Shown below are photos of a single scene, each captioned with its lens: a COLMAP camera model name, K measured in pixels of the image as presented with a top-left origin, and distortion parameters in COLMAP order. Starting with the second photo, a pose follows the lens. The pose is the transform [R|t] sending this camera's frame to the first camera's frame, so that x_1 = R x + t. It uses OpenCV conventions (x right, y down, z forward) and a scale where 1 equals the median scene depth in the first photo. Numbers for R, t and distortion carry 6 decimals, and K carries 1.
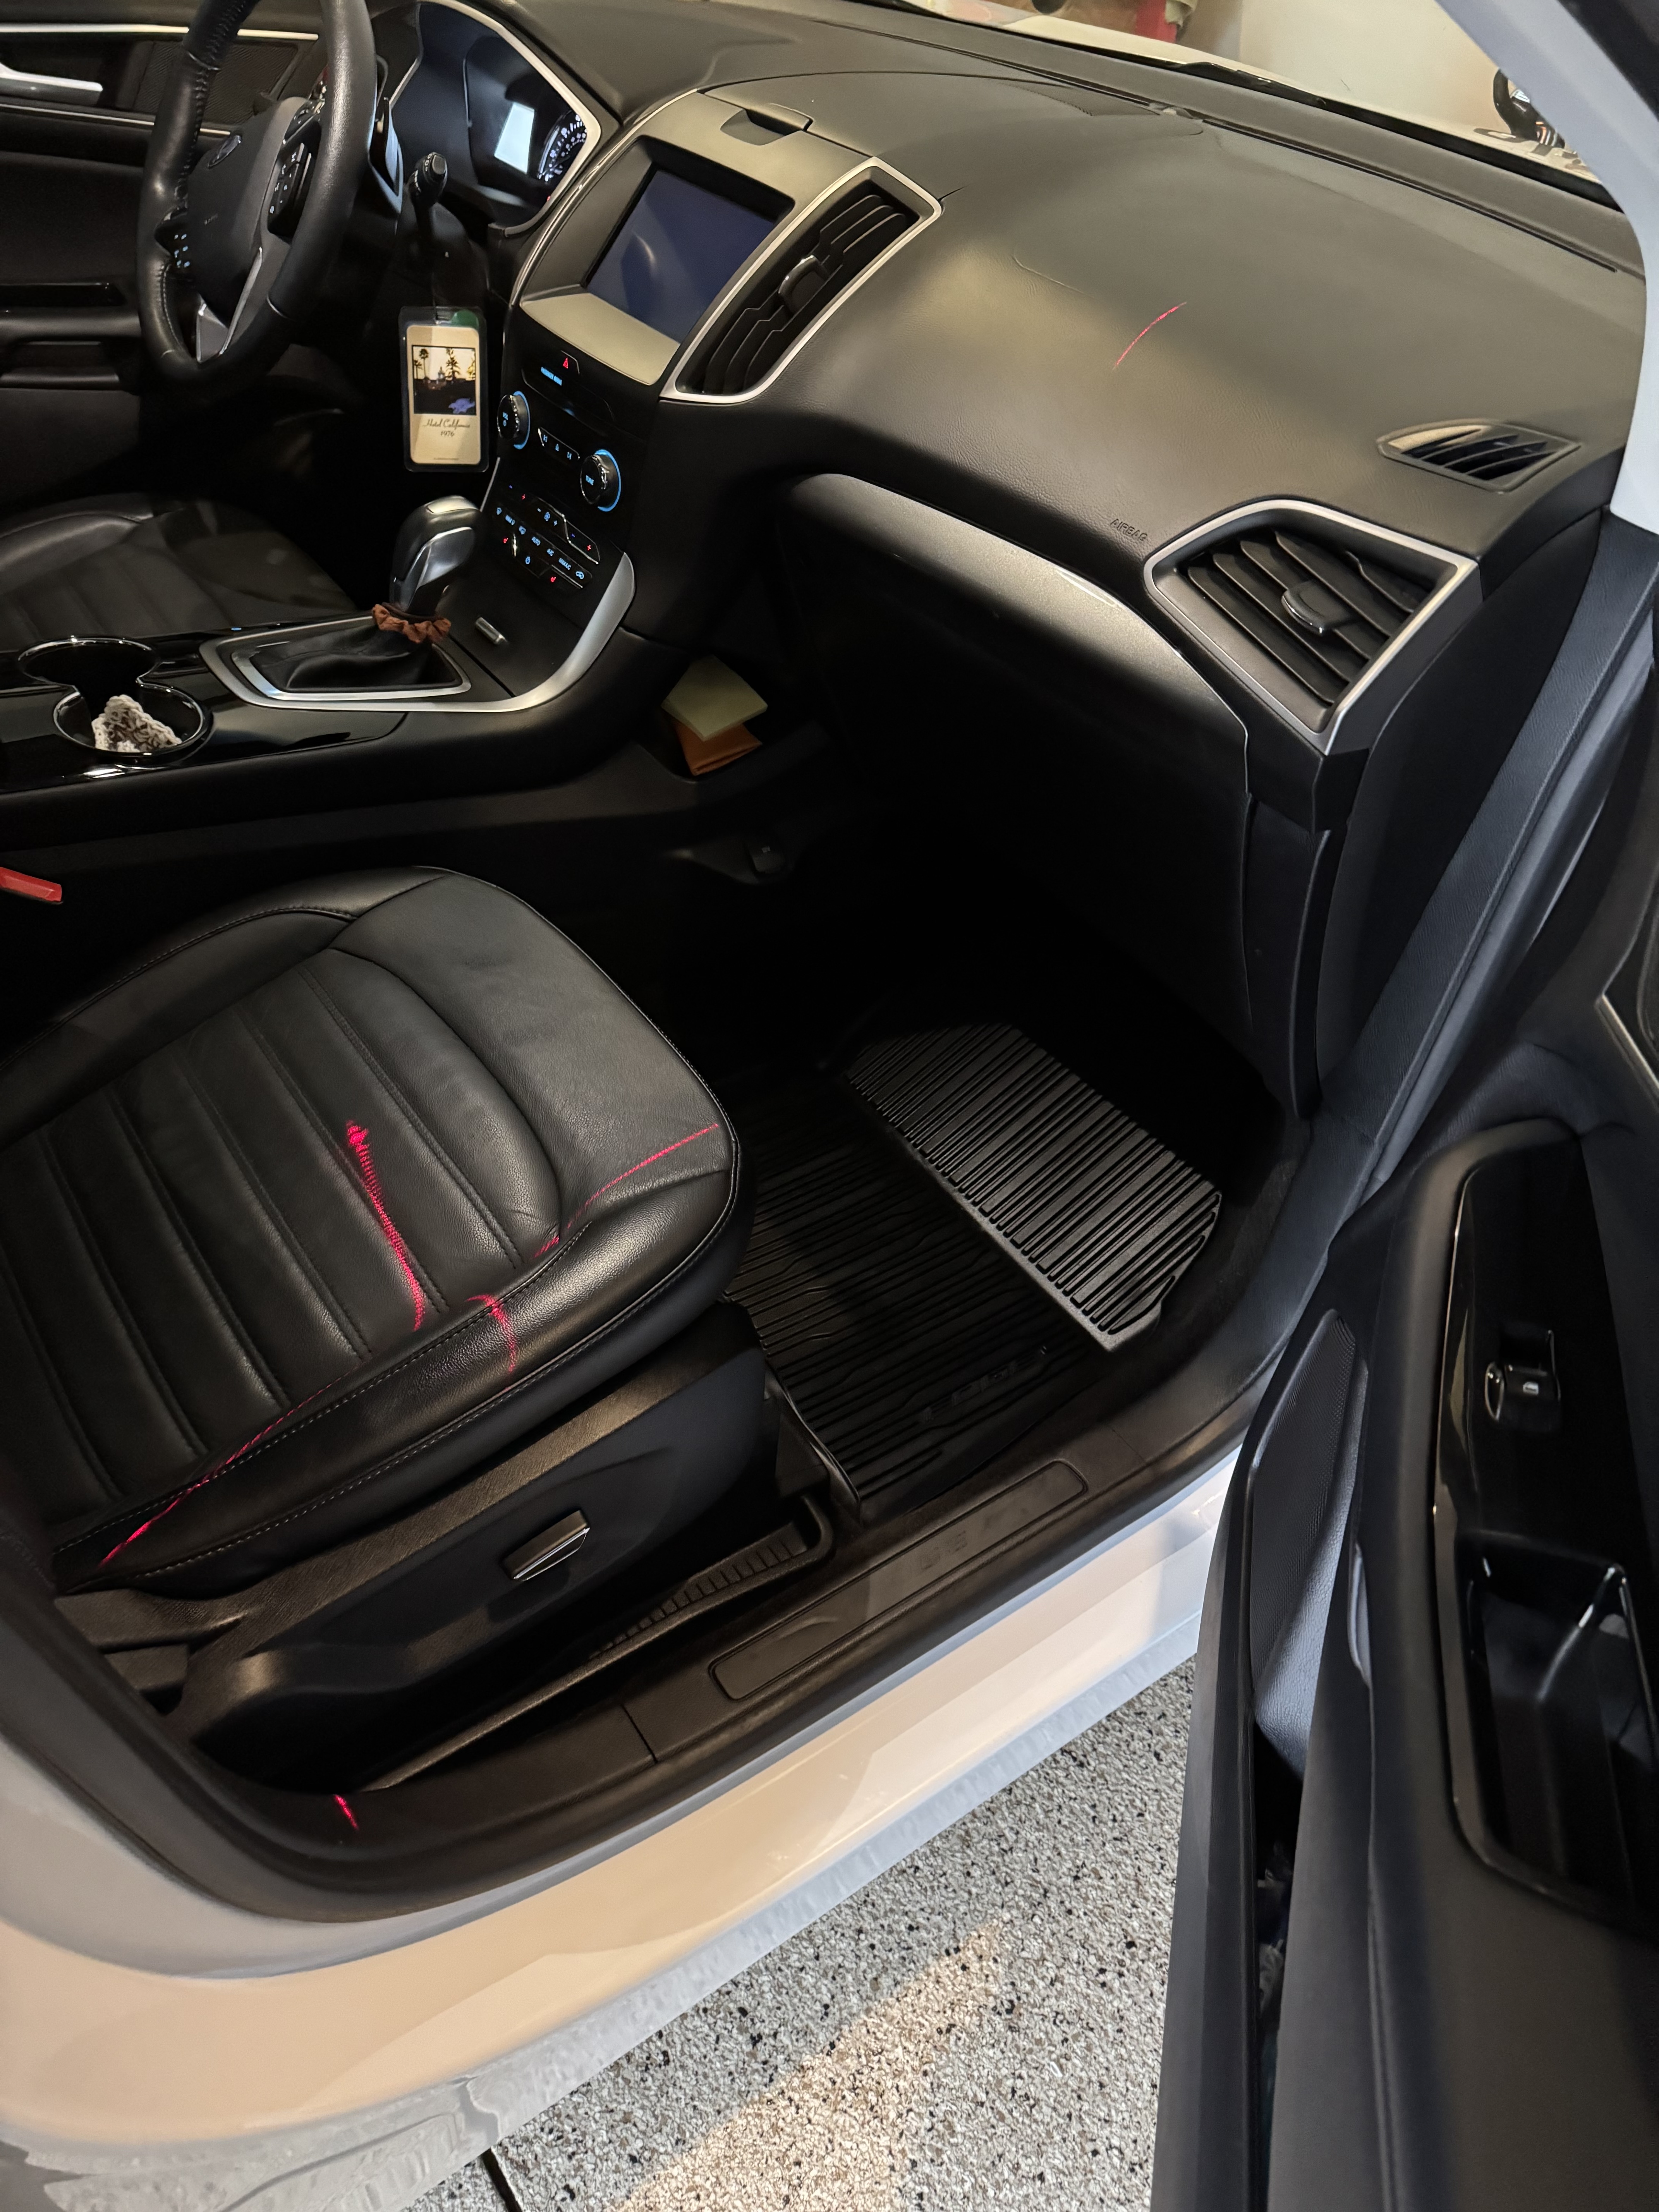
lens RADIAL K [[1548.9, 0, 831.4], [0, 1548.9, 1109.8], [0, 0, 1]] dist [0.035384, -0.003193]
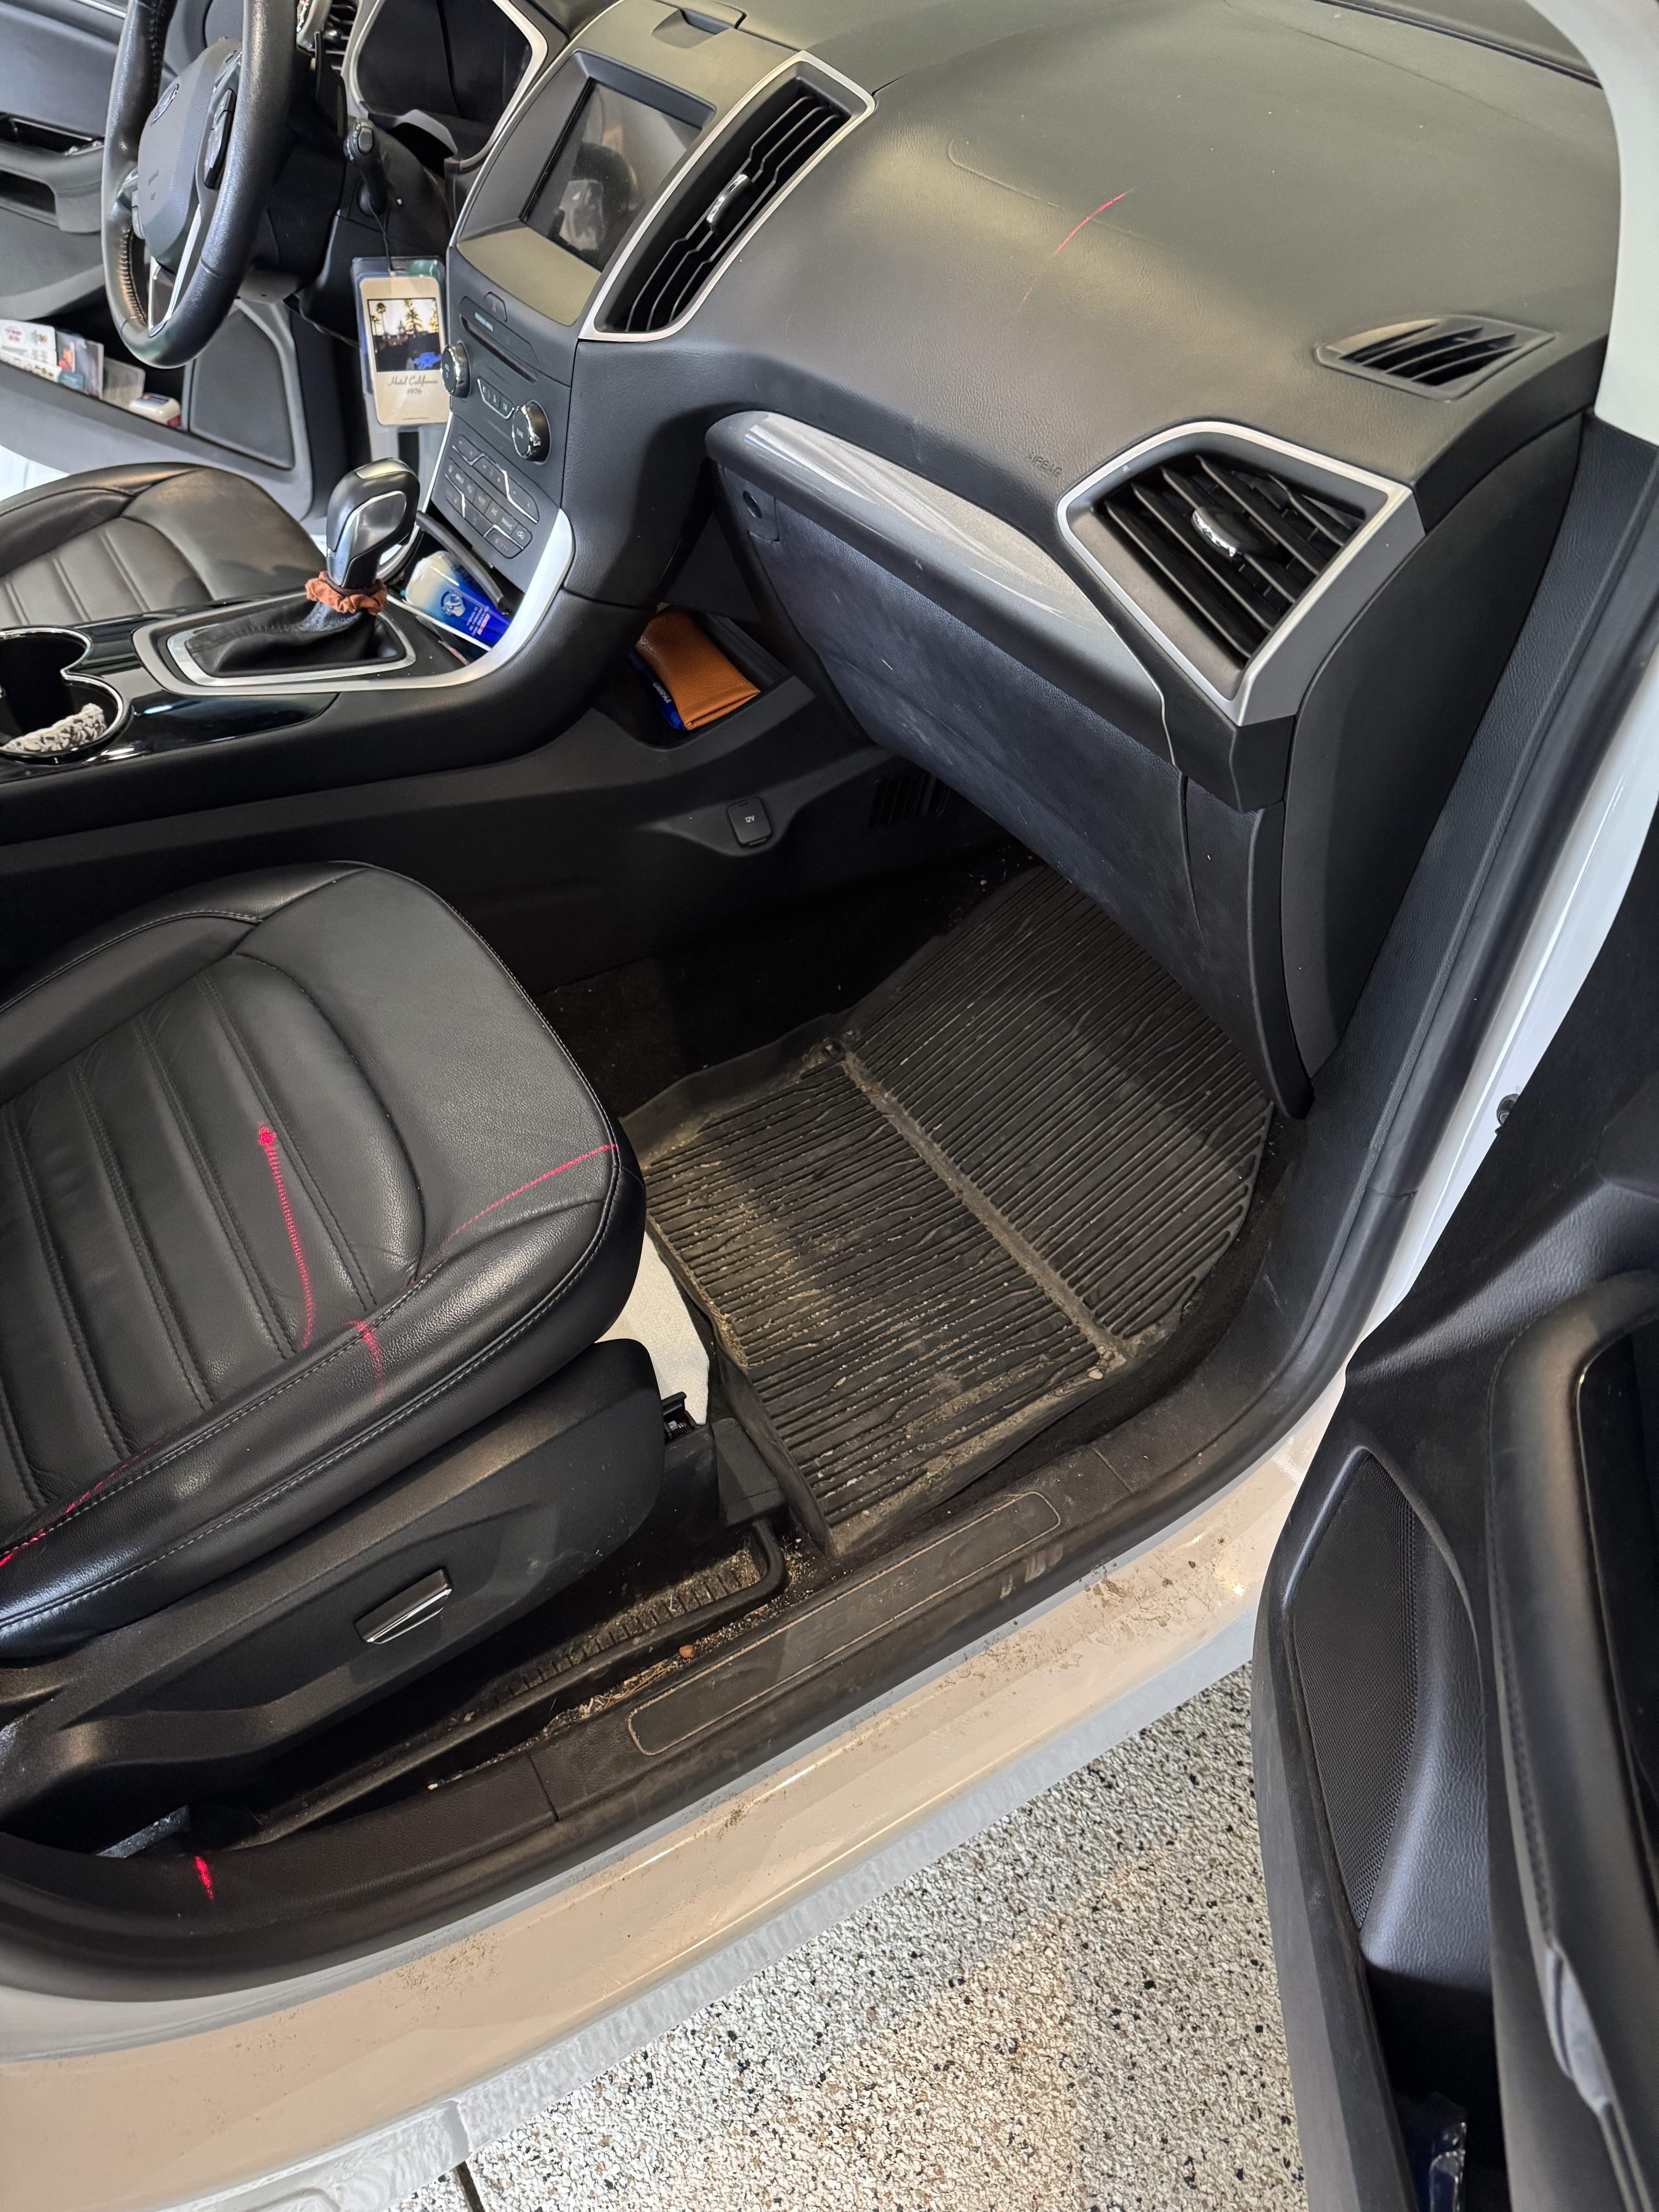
lens RADIAL K [[1553.7, 0, 816.1], [0, 1553.7, 1104.7], [0, 0, 1]] dist [0.028551, -0.004968]
pose [[0.993321, -0.009811, -0.114966, 0.114767], [0.014543, 0.999078, 0.040399, -0.036389], [0.114463, -0.041801, 0.992548, 0.073351]]
